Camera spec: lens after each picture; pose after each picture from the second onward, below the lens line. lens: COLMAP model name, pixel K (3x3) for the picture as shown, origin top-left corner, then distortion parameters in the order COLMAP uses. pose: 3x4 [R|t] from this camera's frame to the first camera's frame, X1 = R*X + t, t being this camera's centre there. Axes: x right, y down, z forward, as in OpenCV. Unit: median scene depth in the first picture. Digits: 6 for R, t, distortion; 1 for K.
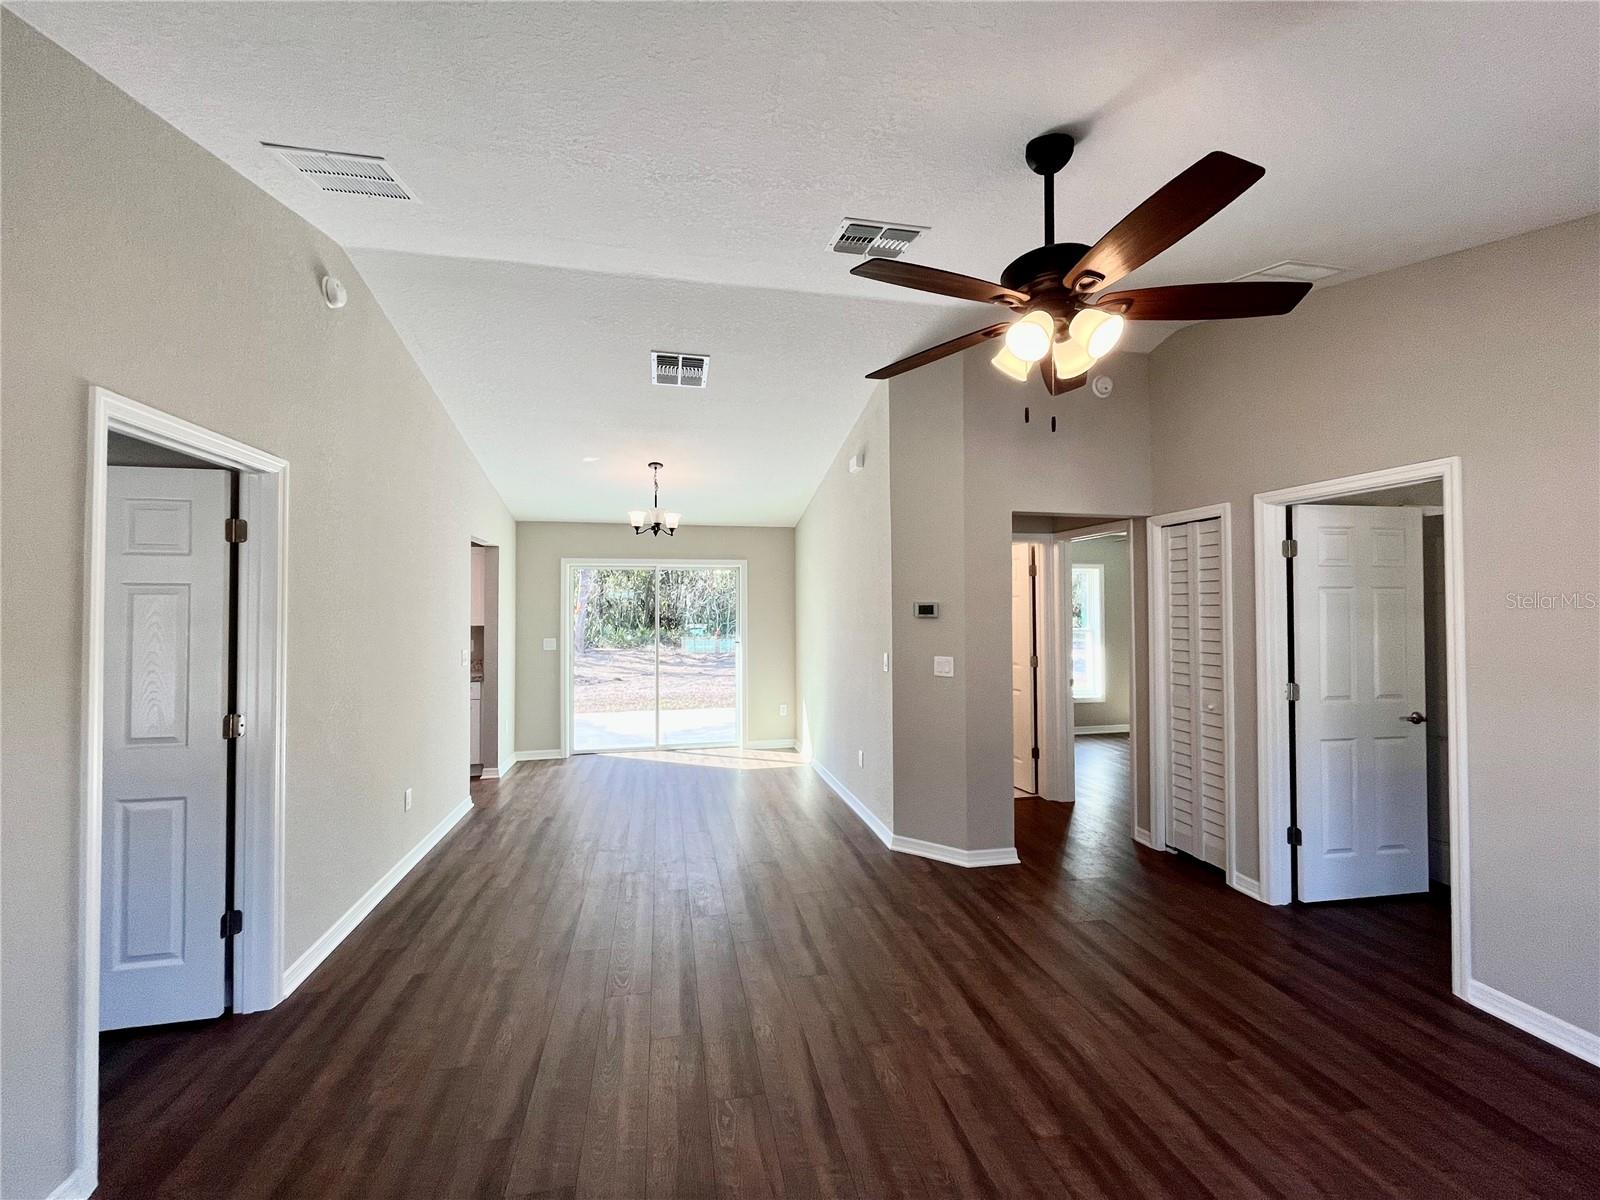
lens RADIAL K [[645.7, 0, 801.8], [0, 645.7, 595.9], [0, 0, 1]] dist [-0.002072, -0.000332]
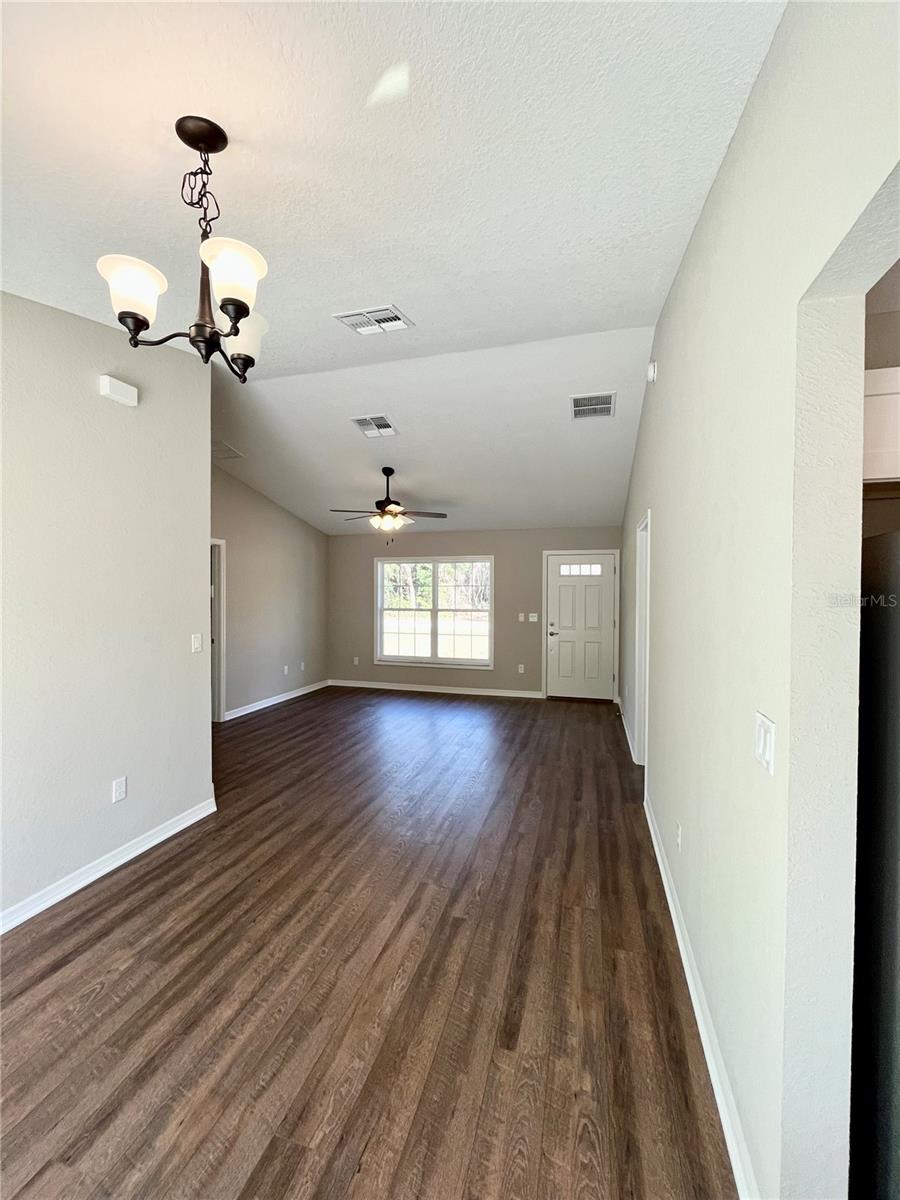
lens RADIAL K [[484.3, 0, 451.8], [0, 484.3, 601.1], [0, 0, 1]] dist [-0.002072, -0.000332]
pose [[-0.882110, -0.009191, 0.470953, -0.718429], [-0.010123, 0.999949, 0.000555, 0.039738], [-0.470934, -0.004278, -0.882158, 1.844197]]
